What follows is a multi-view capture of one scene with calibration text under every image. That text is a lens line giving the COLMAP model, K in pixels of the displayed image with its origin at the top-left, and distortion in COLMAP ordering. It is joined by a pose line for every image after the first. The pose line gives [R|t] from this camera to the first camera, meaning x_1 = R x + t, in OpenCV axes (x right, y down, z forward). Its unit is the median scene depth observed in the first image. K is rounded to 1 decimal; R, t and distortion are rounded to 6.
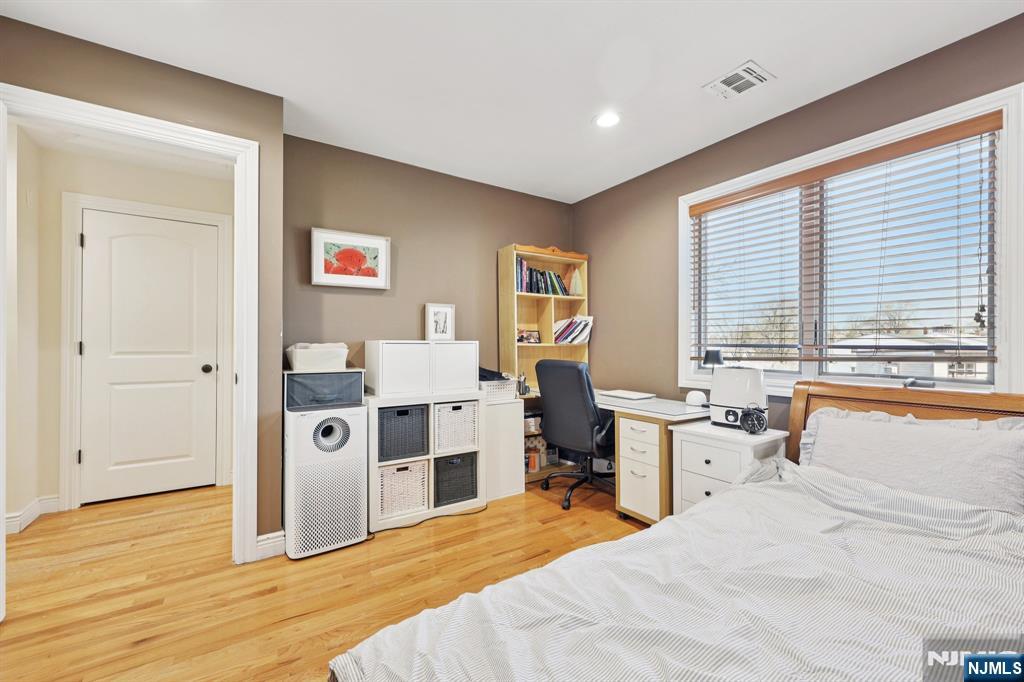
lens RADIAL K [[414.7, 0, 510.2], [0, 414.7, 343.5], [0, 0, 1]] dist [0.000508, 0.000073]
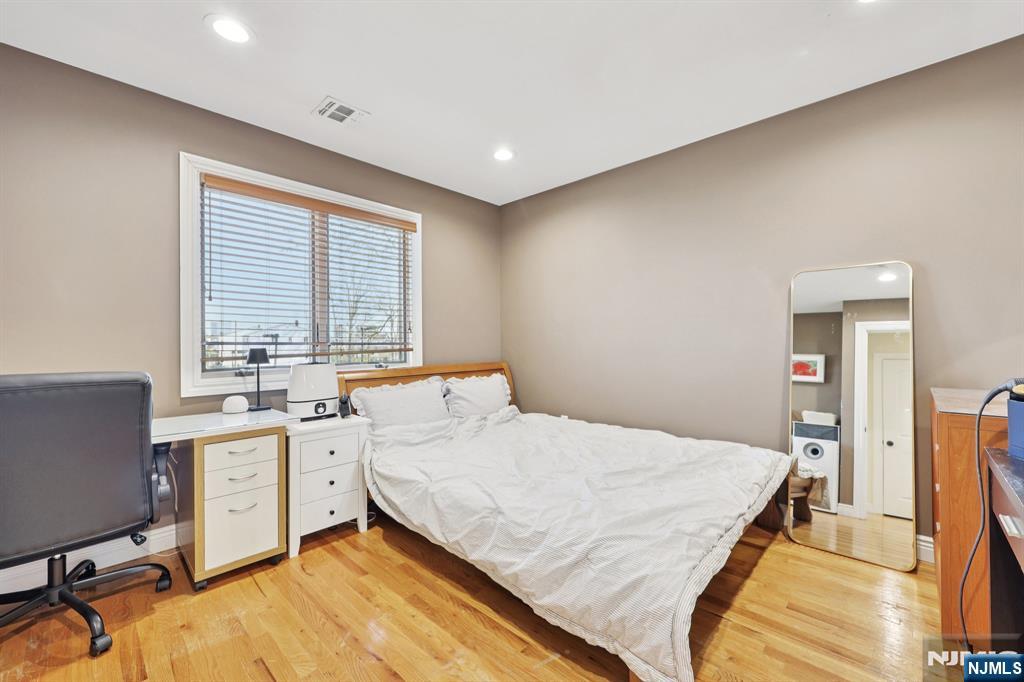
lens RADIAL K [[414.7, 0, 509.3], [0, 414.7, 340.5], [0, 0, 1]] dist [0.000508, 0.000073]
pose [[-0.226832, 0.003759, 0.973927, -0.557702], [0.001356, 0.999993, -0.003543, 0.002659], [-0.973933, 0.000517, -0.226835, 0.675950]]
